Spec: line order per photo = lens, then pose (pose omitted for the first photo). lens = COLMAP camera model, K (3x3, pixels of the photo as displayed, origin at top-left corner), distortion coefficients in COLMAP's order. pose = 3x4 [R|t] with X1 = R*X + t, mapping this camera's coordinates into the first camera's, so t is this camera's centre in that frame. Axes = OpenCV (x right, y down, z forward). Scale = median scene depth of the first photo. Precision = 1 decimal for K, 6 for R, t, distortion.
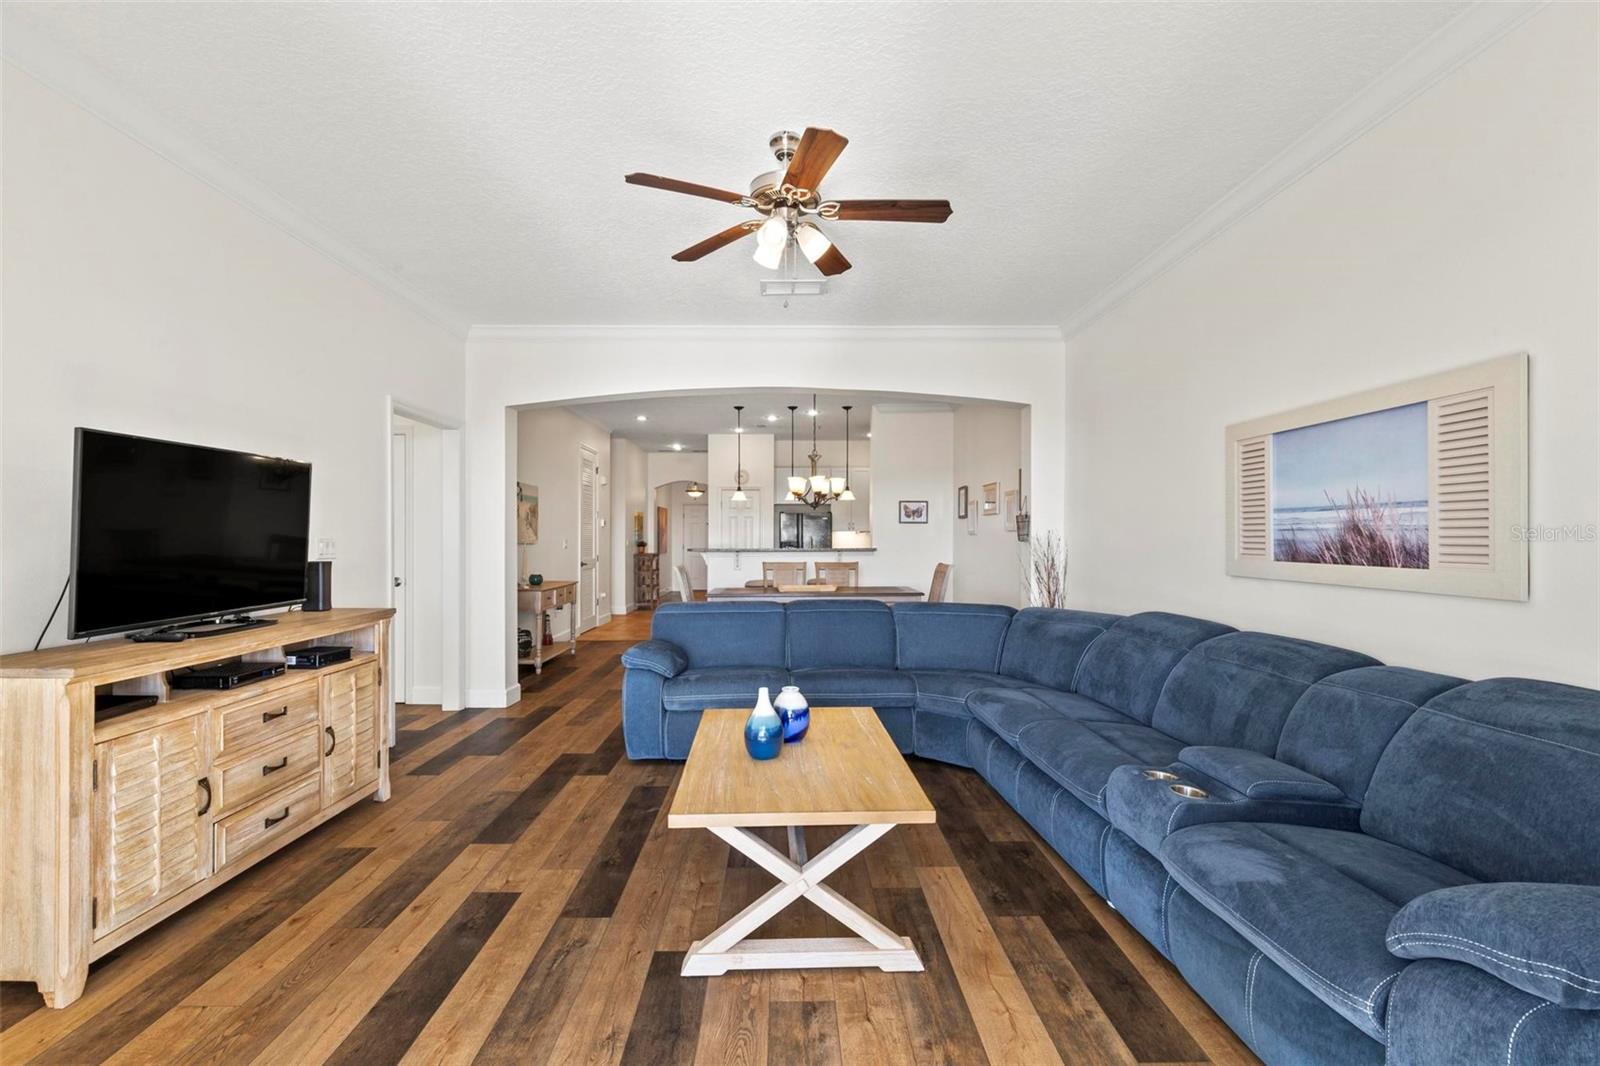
lens RADIAL K [[719.2, 0, 786.6], [0, 719.2, 535.2], [0, 0, 1]] dist [0.013836, -0.003502]
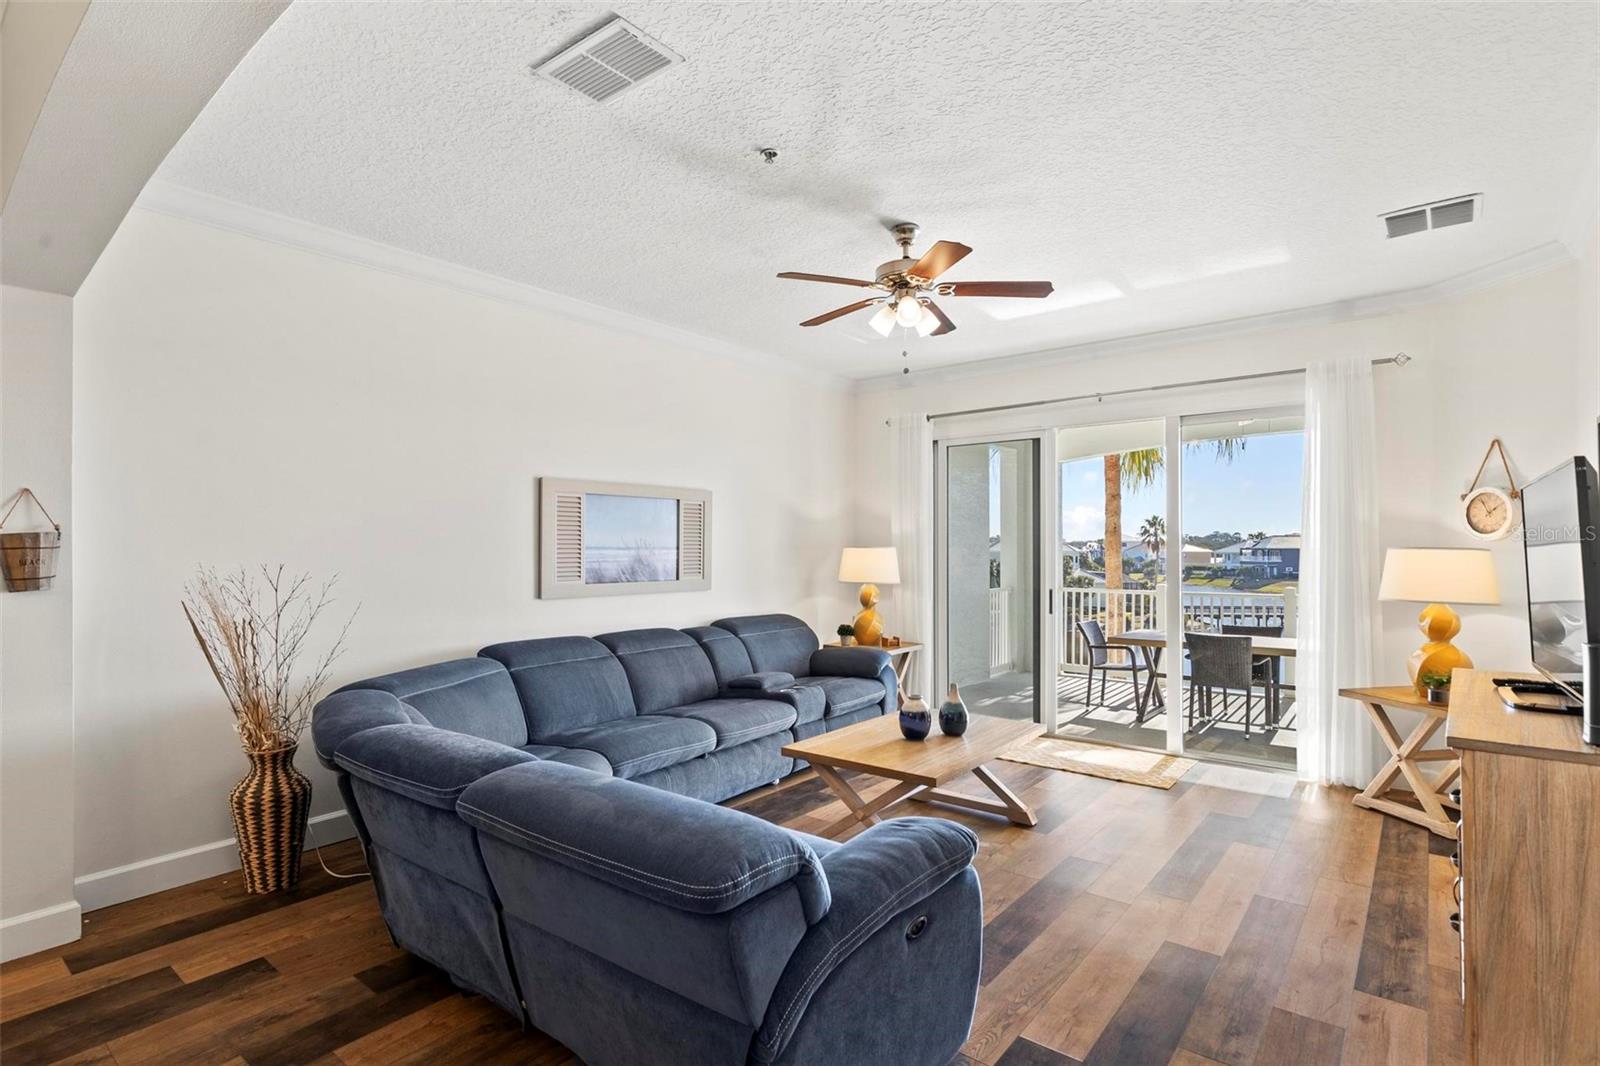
lens RADIAL K [[792.4, 0, 794.1], [0, 792.4, 540.6], [0, 0, 1]] dist [0.006162, 0.000460]
pose [[-0.777057, 0.006549, 0.629397, -0.660685], [-0.000931, 0.999933, -0.011553, -0.033780], [-0.629430, -0.009563, -0.776998, 2.101613]]
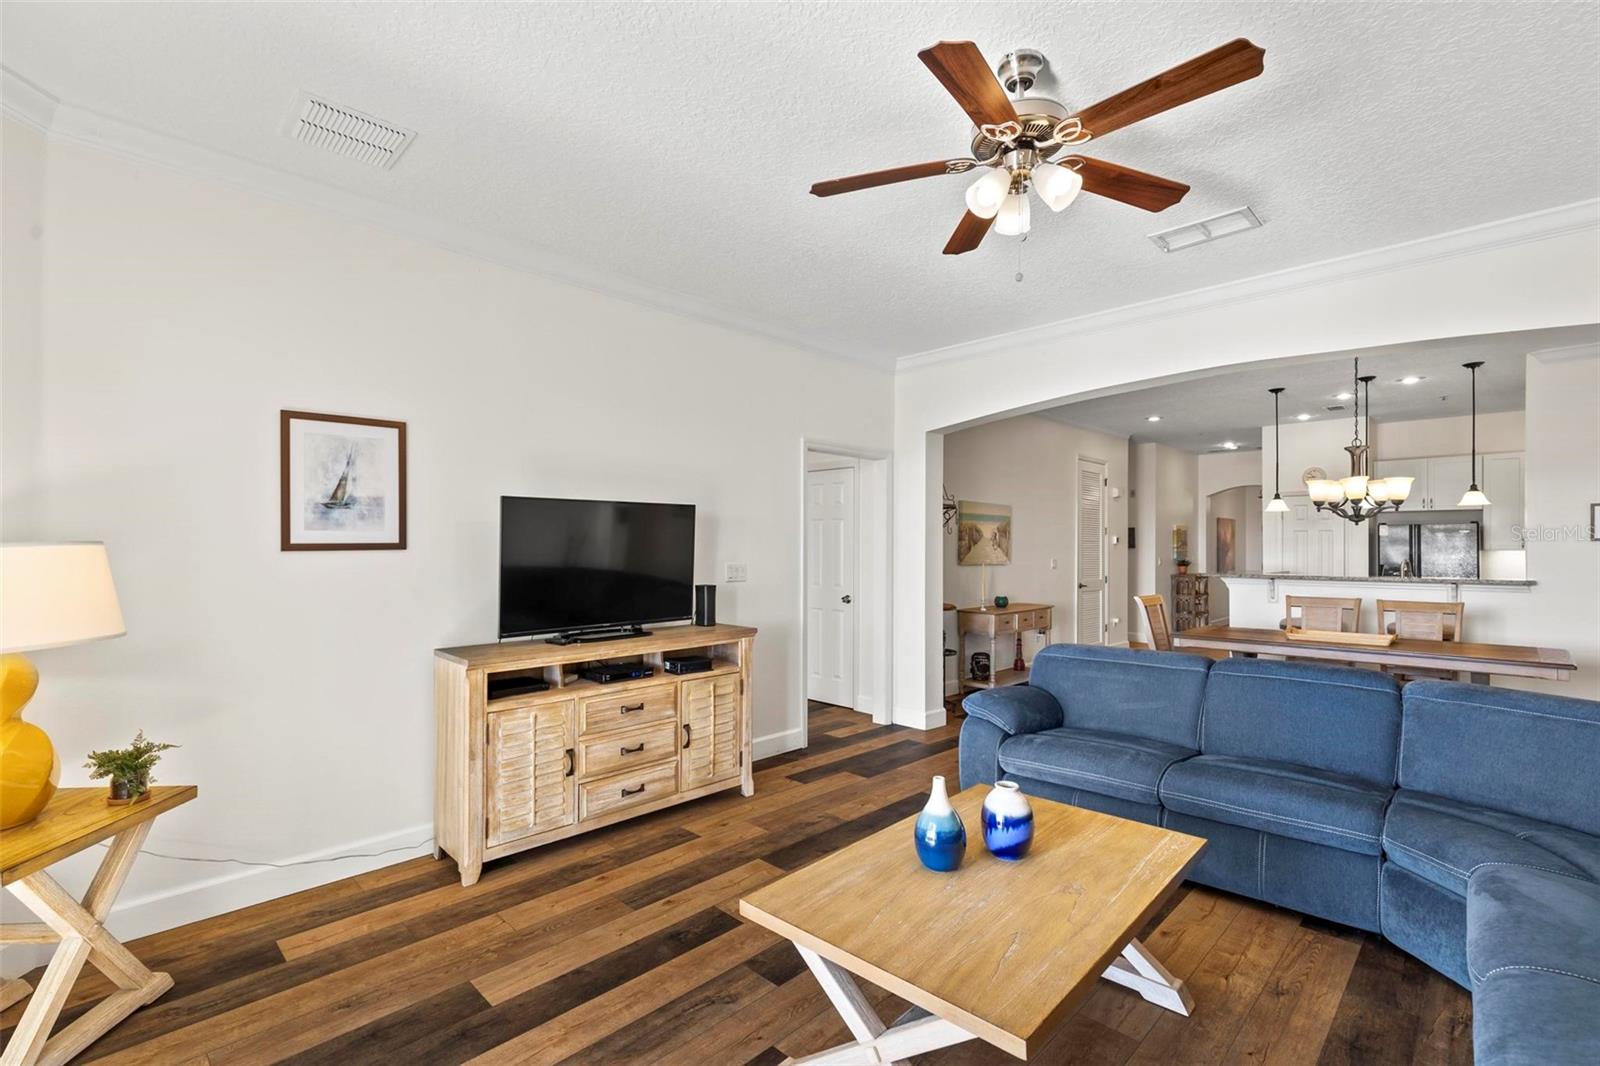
lens RADIAL K [[719.2, 0, 791.7], [0, 719.2, 538.8], [0, 0, 1]] dist [0.013836, -0.003502]
pose [[0.703672, -0.005111, -0.710506, 0.371601], [-0.001616, 0.999960, -0.008794, -0.037102], [0.710523, 0.007336, 0.703636, 0.295115]]
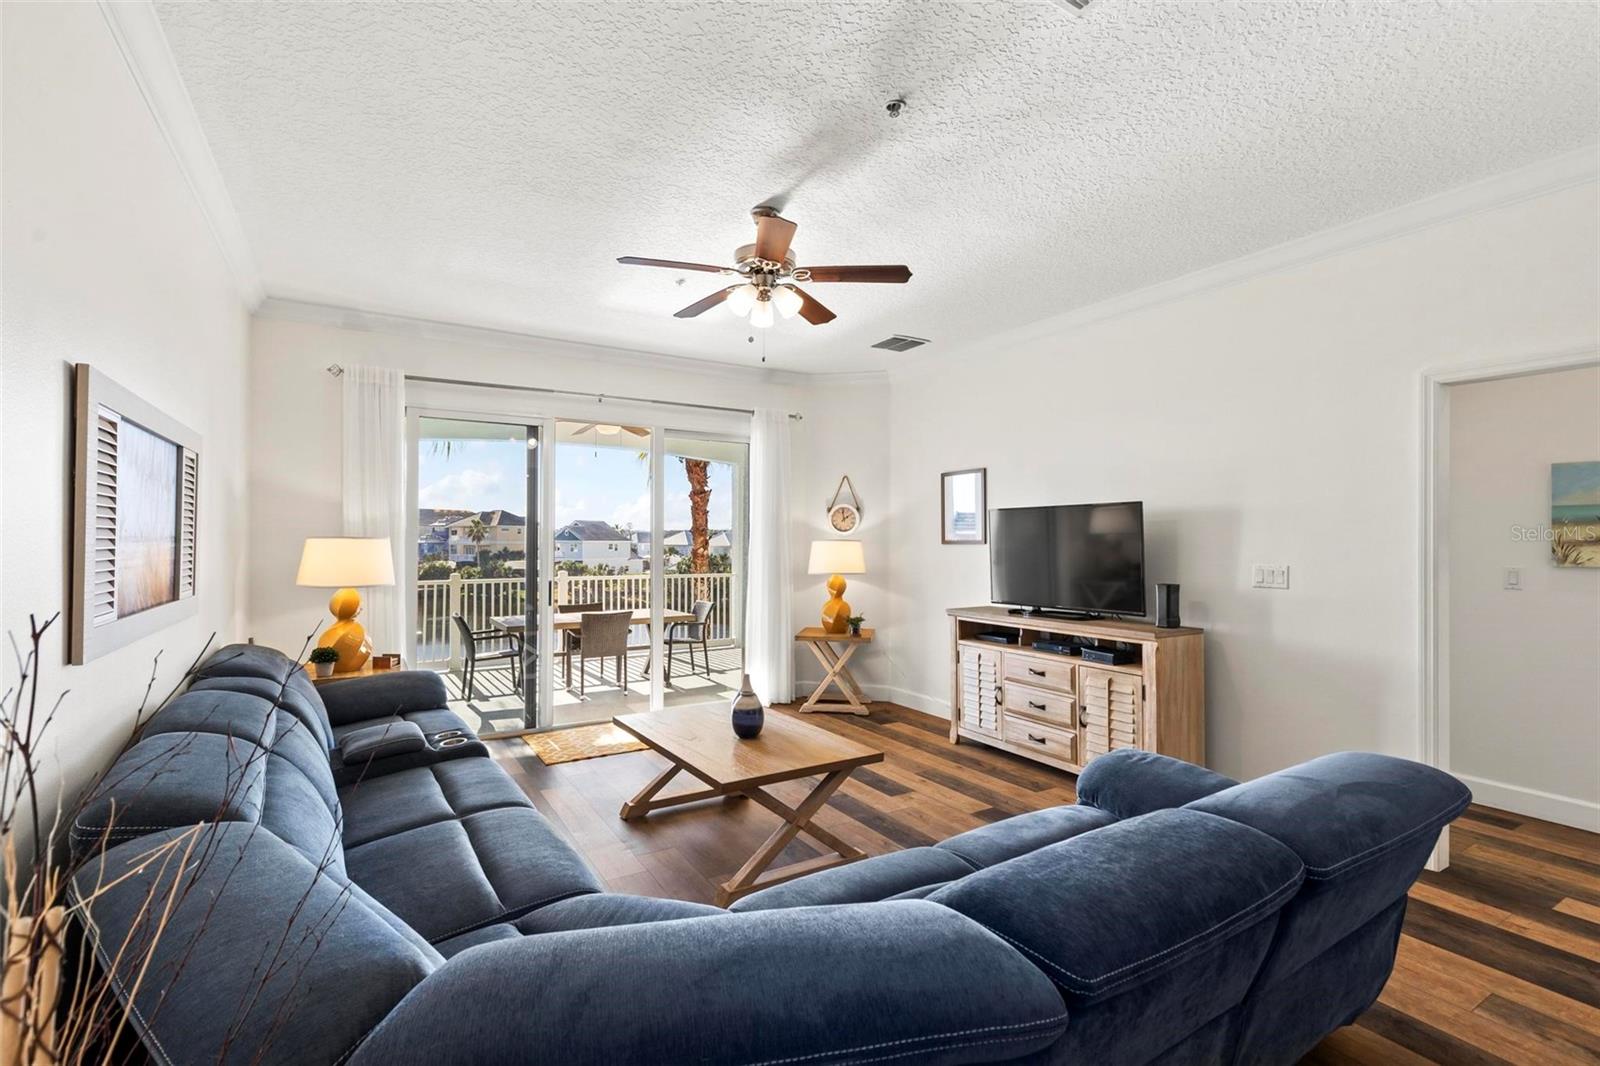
lens RADIAL K [[719.2, 0, 793.5], [0, 719.2, 531.6], [0, 0, 1]] dist [0.013836, -0.003502]
pose [[-0.858500, -0.008055, -0.512750, 0.531733], [-0.001948, 0.999921, -0.012447, -0.037232], [0.512810, -0.009687, -0.858447, 1.990249]]
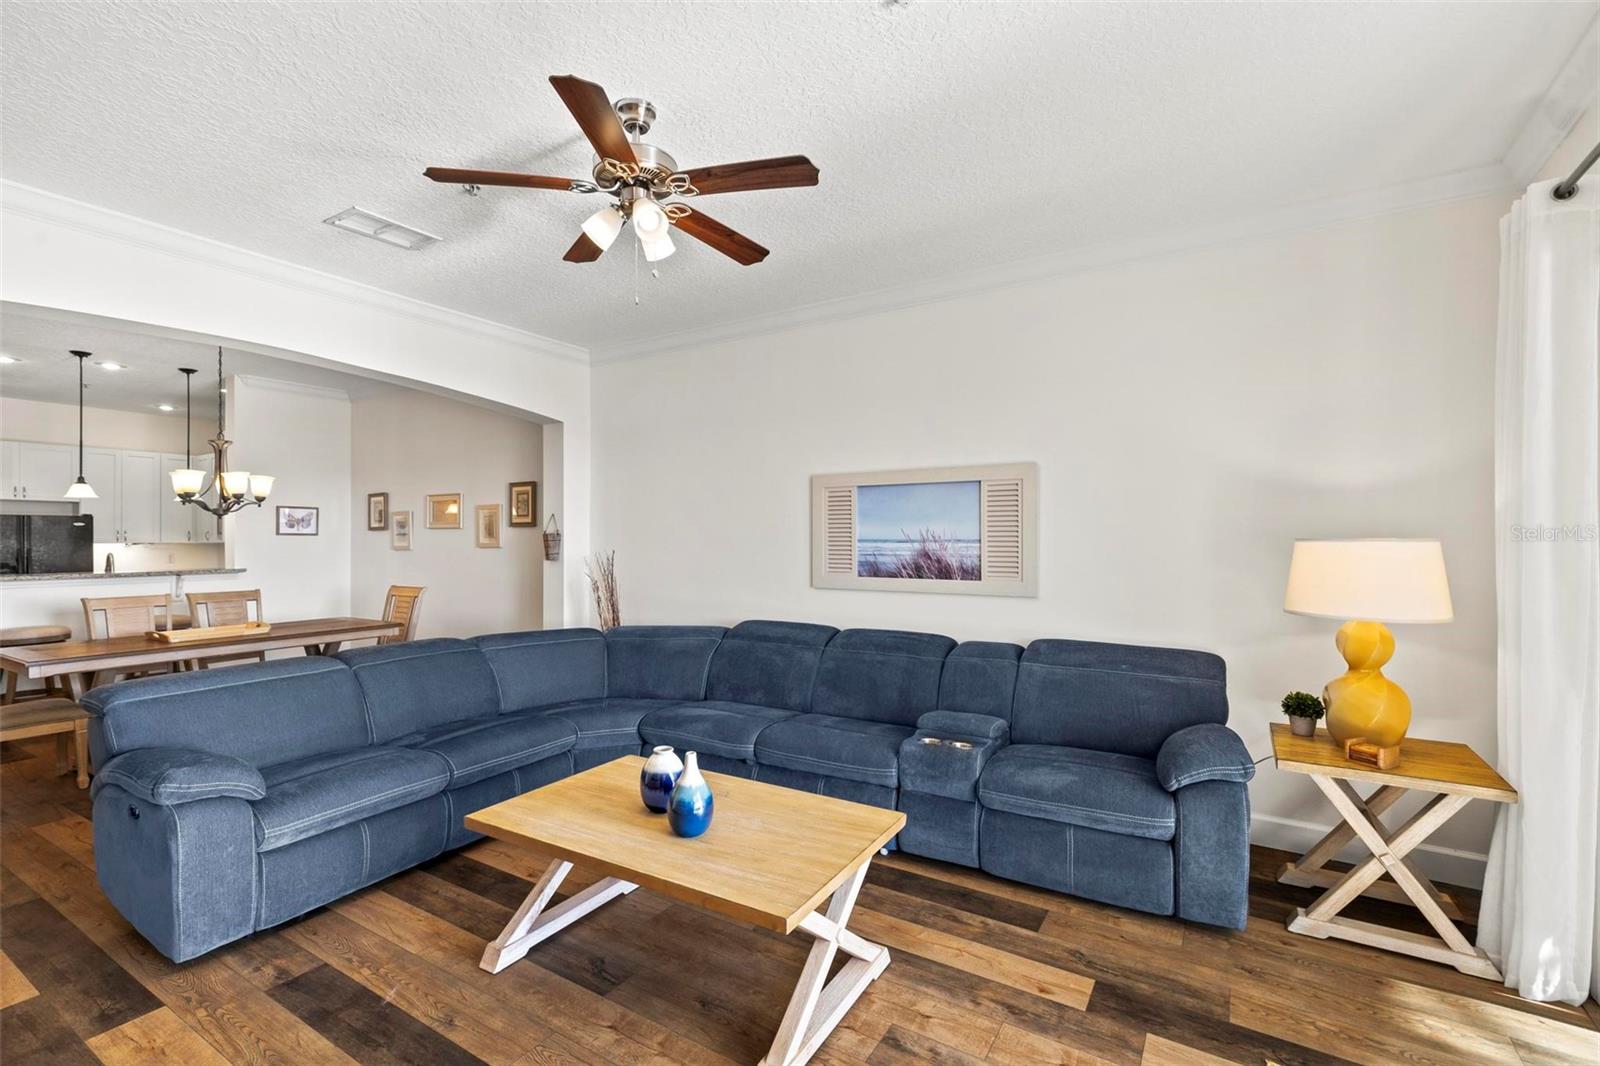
lens RADIAL K [[719.2, 0, 787.5], [0, 719.2, 537.3], [0, 0, 1]] dist [0.013836, -0.003502]
pose [[0.541171, 0.004280, 0.840902, -0.623089], [-0.001470, 0.999990, -0.004144, -0.037751], [-0.840911, 0.001007, 0.541172, 0.389226]]
